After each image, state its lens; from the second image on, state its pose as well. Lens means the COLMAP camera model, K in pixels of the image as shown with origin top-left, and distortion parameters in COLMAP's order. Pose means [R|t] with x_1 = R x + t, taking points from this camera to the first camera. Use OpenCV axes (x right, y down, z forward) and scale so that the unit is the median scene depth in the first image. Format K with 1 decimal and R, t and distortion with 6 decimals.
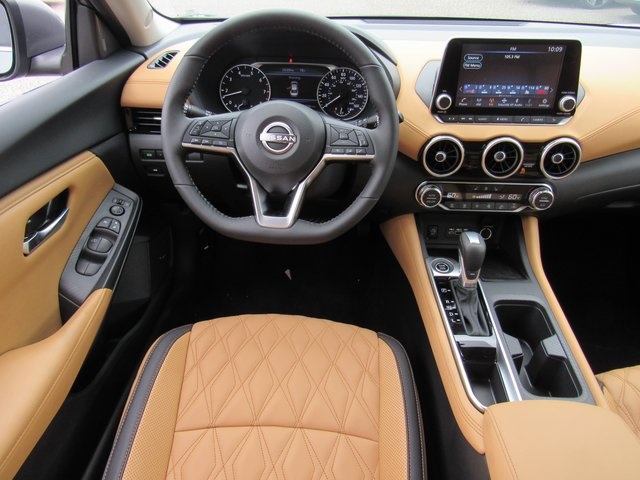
lens RADIAL K [[461.6, 0, 326.7], [0, 461.6, 244.6], [0, 0, 1]] dist [-0.012854, 0.002940]
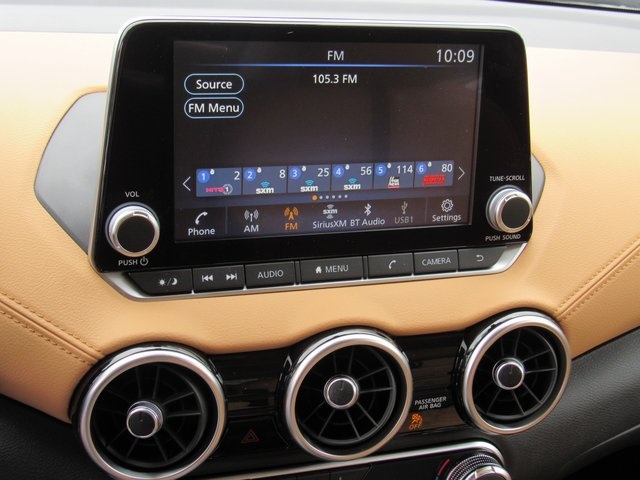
lens RADIAL K [[937.2, 0, 327.2], [0, 937.2, 242.4], [0, 0, 1]] dist [-0.081463, 0.000000]
pose [[0.934144, -0.072180, 0.349521, 0.162372], [0.139305, 0.975394, -0.170884, -0.185561], [-0.328587, 0.208320, 0.921213, 0.424660]]
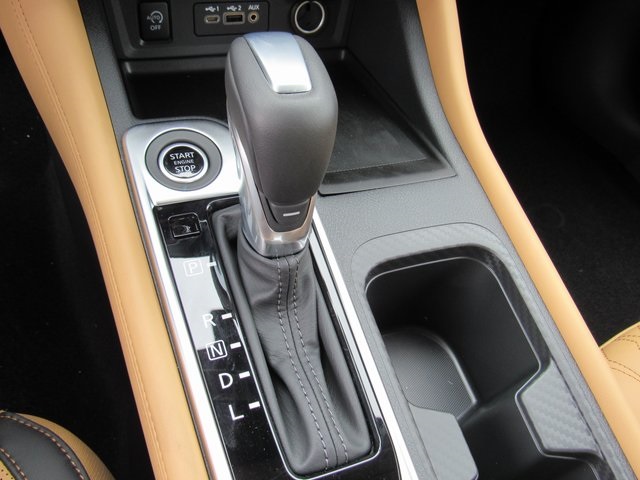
lens RADIAL K [[576.9, 0, 324.1], [0, 576.9, 237.3], [0, 0, 1]] dist [-0.066214, 0.001273]
pose [[0.921727, -0.186037, 0.340307, 0.218732], [0.046419, 0.924055, 0.379431, -0.040753], [-0.385050, -0.333935, 0.860362, 0.703378]]
